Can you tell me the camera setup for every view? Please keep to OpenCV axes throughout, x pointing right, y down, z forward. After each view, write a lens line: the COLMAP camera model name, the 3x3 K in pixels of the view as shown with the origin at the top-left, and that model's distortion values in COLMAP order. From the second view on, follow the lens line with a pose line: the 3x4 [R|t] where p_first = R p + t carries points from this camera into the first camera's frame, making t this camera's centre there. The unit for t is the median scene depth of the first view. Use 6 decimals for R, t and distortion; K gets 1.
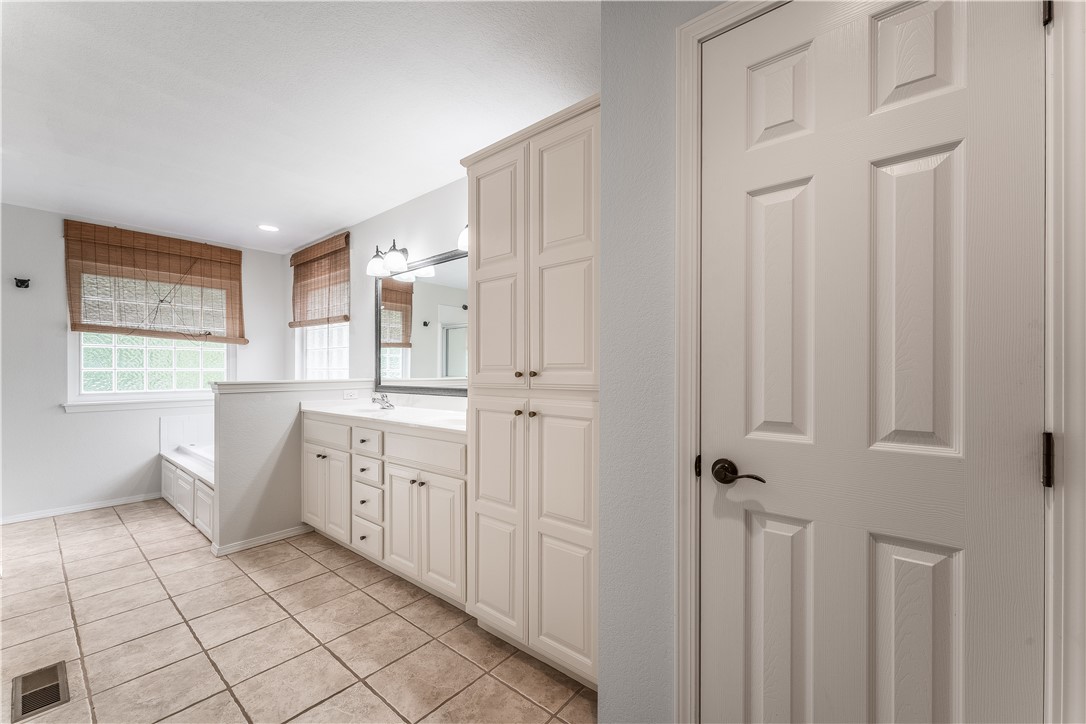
lens RADIAL K [[443.5, 0, 546.4], [0, 443.5, 375.9], [0, 0, 1]] dist [0.000401, -0.000682]
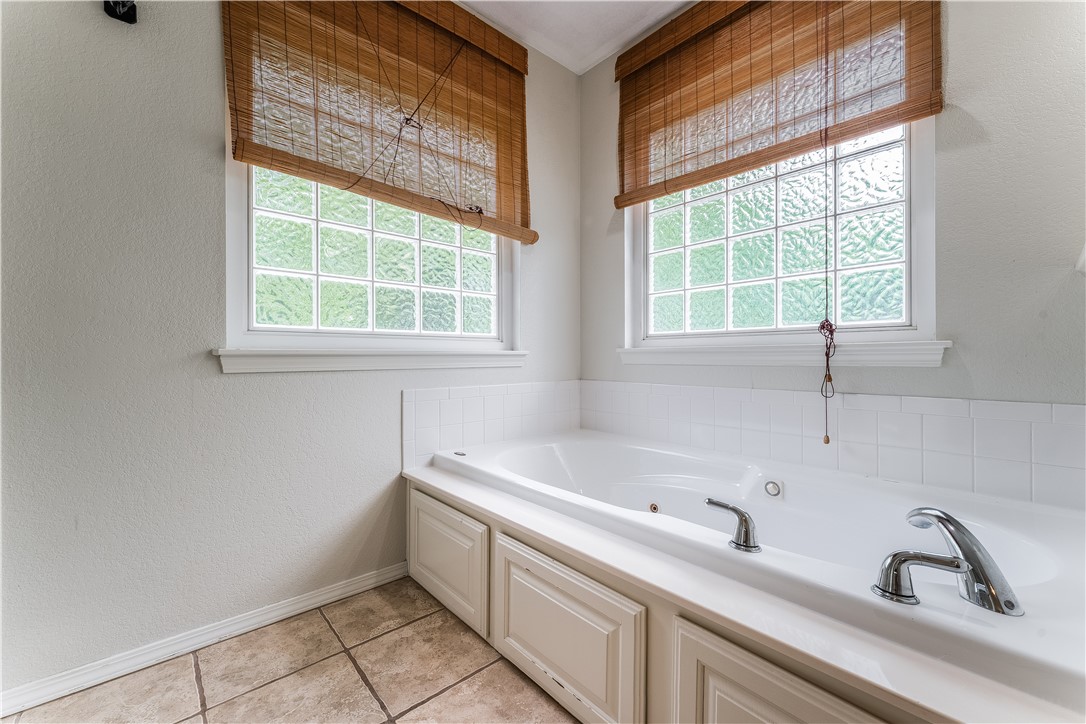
lens RADIAL K [[443.5, 0, 547.0], [0, 443.5, 353.5], [0, 0, 1]] dist [0.000401, -0.000682]
pose [[0.990155, -0.011427, -0.139505, -0.673190], [0.009709, 0.999869, -0.012986, 0.065491], [0.139636, 0.011504, 0.990136, 0.591178]]
